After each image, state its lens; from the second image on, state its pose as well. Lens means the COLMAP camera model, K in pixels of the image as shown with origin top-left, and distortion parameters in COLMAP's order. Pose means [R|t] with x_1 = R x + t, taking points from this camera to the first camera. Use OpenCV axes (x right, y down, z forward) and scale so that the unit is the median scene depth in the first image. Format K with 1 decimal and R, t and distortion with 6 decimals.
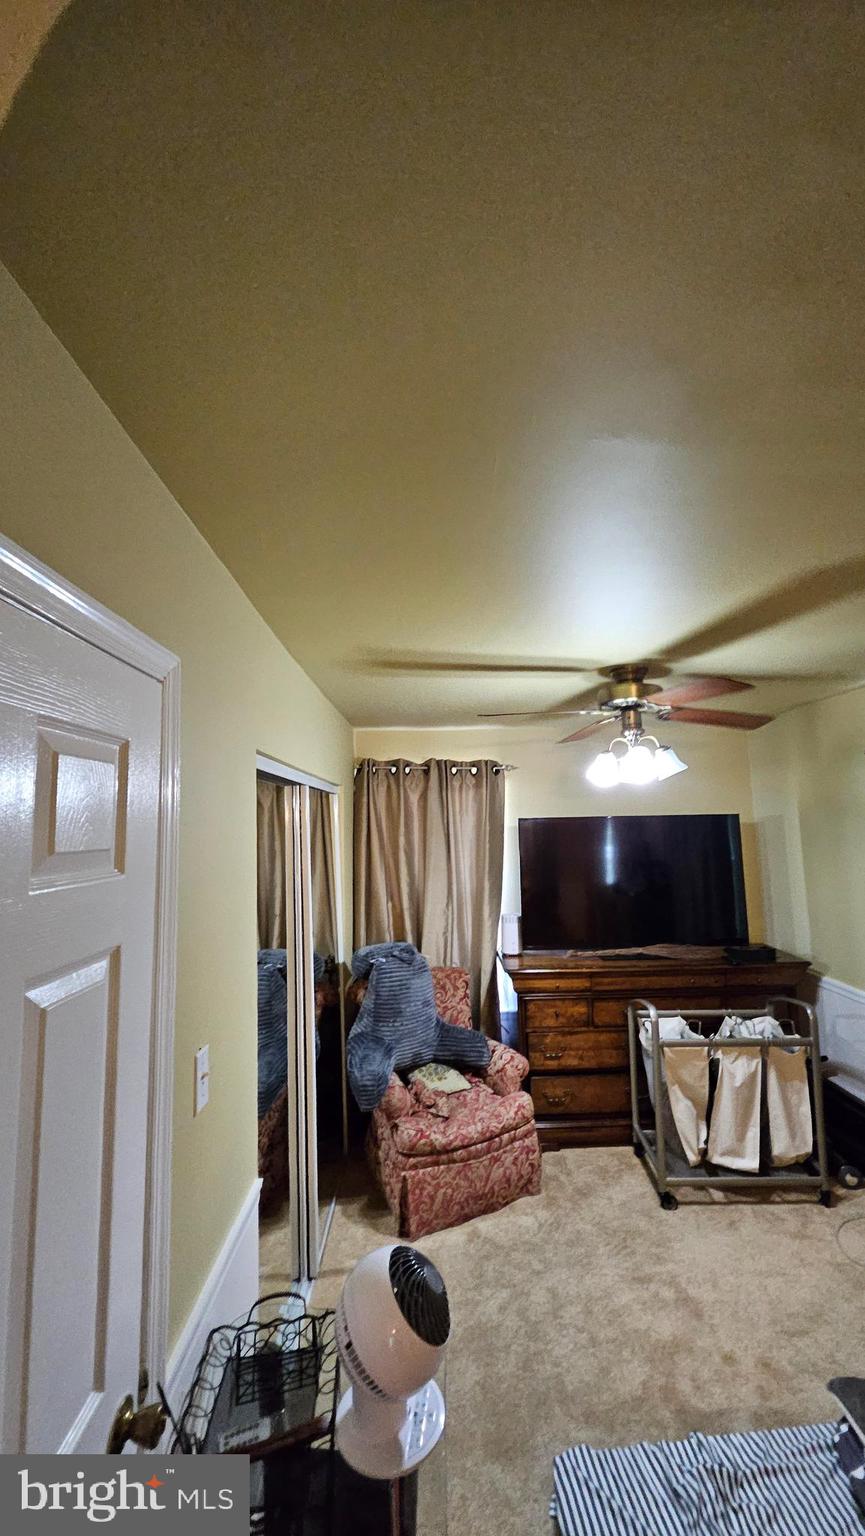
lens RADIAL K [[609.7, 0, 454.7], [0, 609.7, 760.8], [0, 0, 1]] dist [0.000986, 0.000257]
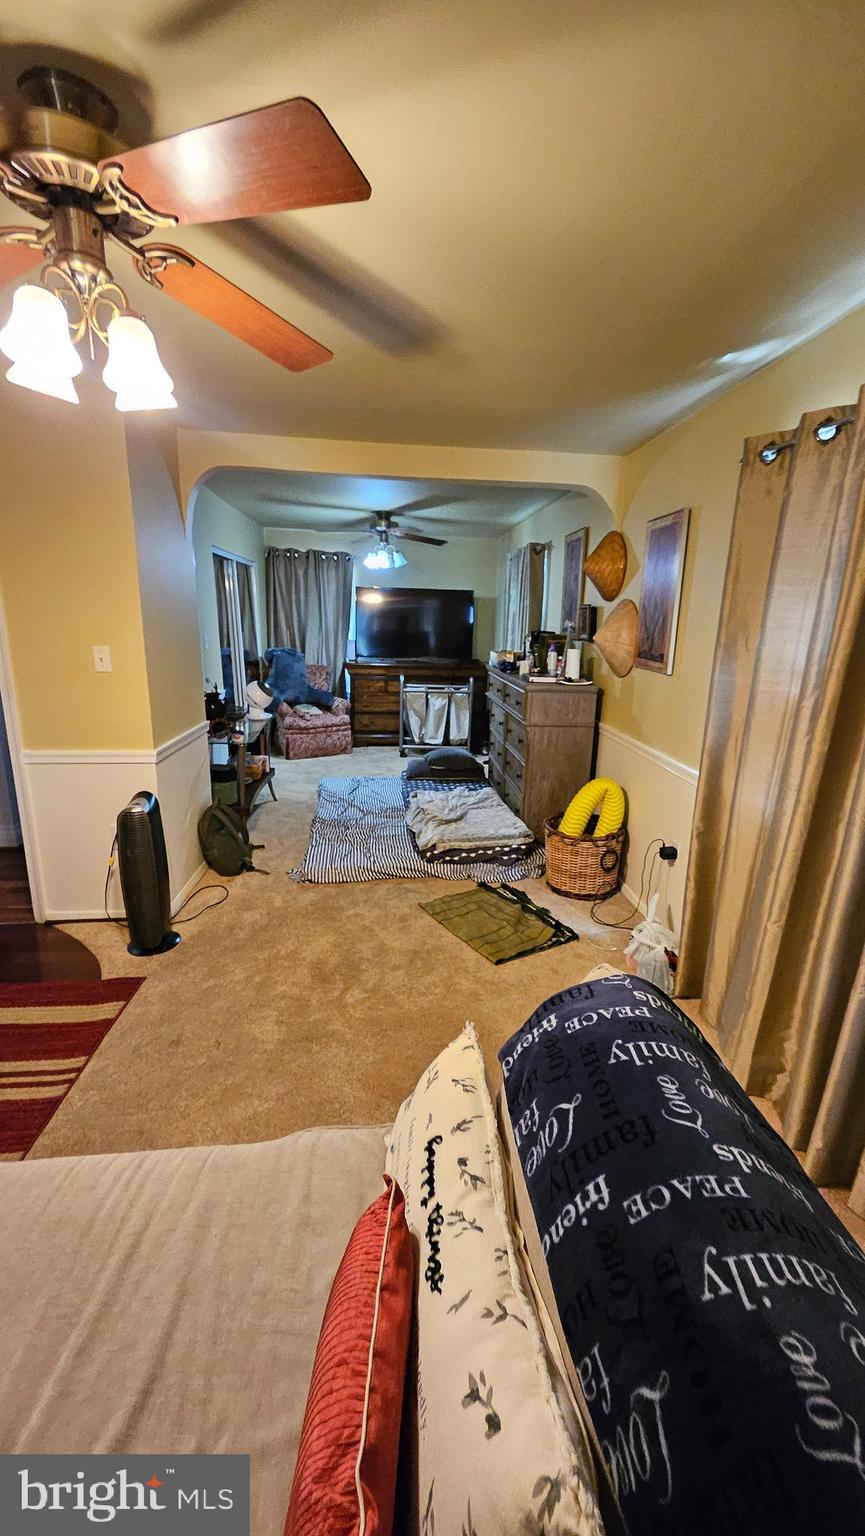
lens RADIAL K [[609.7, 0, 454.7], [0, 609.7, 760.8], [0, 0, 1]] dist [0.000986, 0.000257]
pose [[0.996272, 0.031837, 0.080178, 0.312511], [-0.056515, 0.943064, 0.327775, -0.034582], [-0.065177, -0.331085, 0.941347, -1.072419]]
